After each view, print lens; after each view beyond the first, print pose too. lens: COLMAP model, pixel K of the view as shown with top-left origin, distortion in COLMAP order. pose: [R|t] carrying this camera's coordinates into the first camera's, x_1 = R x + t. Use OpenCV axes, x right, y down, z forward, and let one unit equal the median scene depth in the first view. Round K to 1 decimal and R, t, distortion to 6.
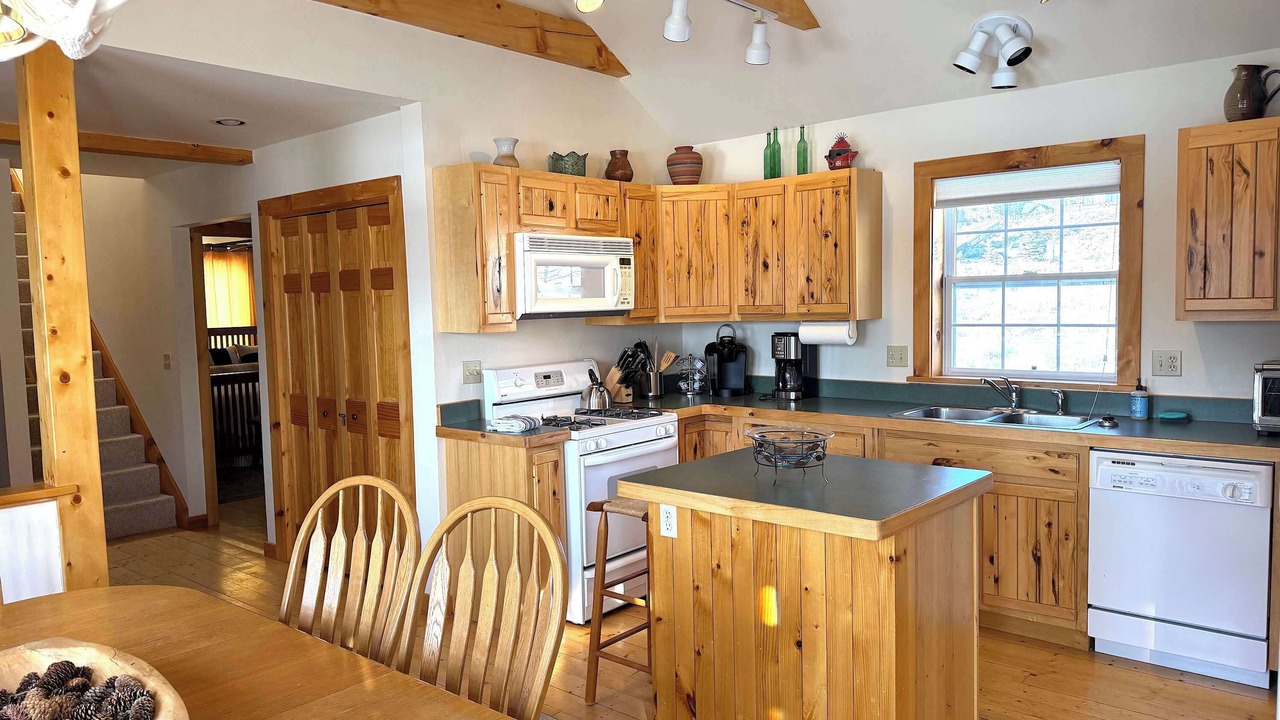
lens RADIAL K [[900.3, 0, 638.7], [0, 900.3, 359.2], [0, 0, 1]] dist [0.058908, -0.003557]
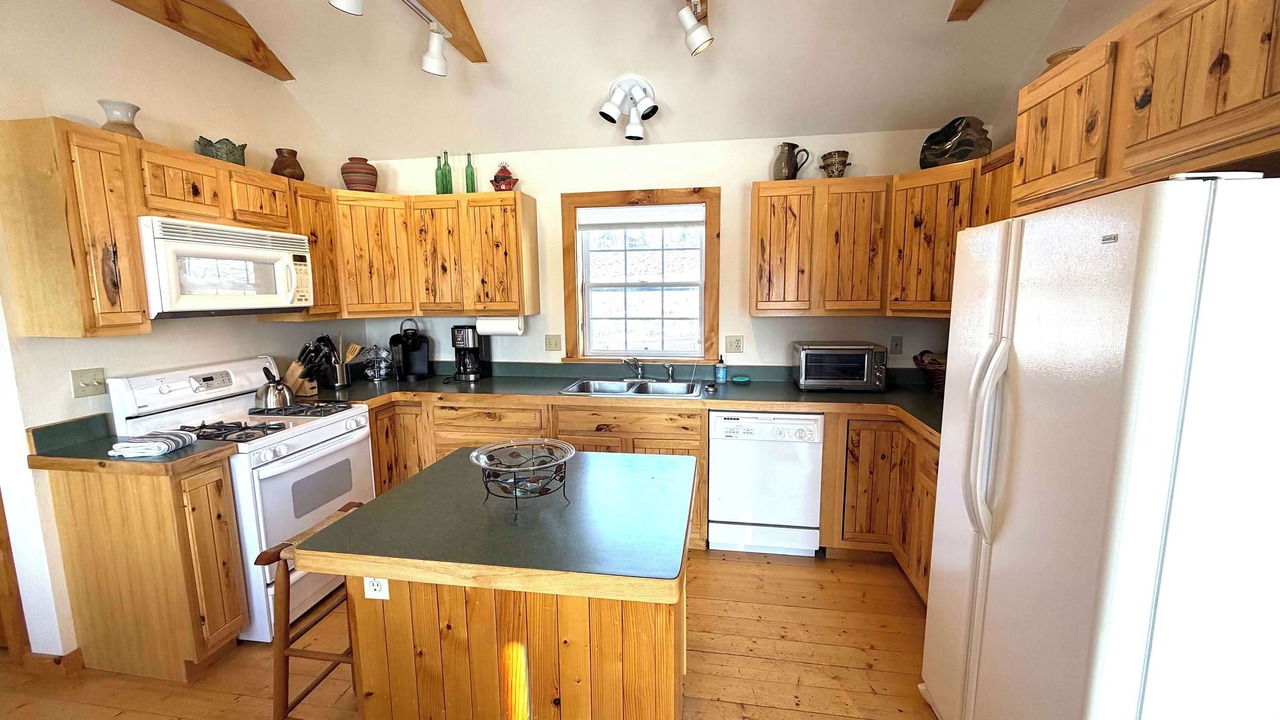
lens RADIAL K [[511.7, 0, 636.3], [0, 511.7, 360.8], [0, 0, 1]] dist [0.000261, -0.000089]
pose [[0.854061, -0.054685, 0.517290, 0.003987], [0.024815, 0.997610, 0.064490, -0.022598], [-0.519580, -0.042242, 0.853377, 0.316358]]
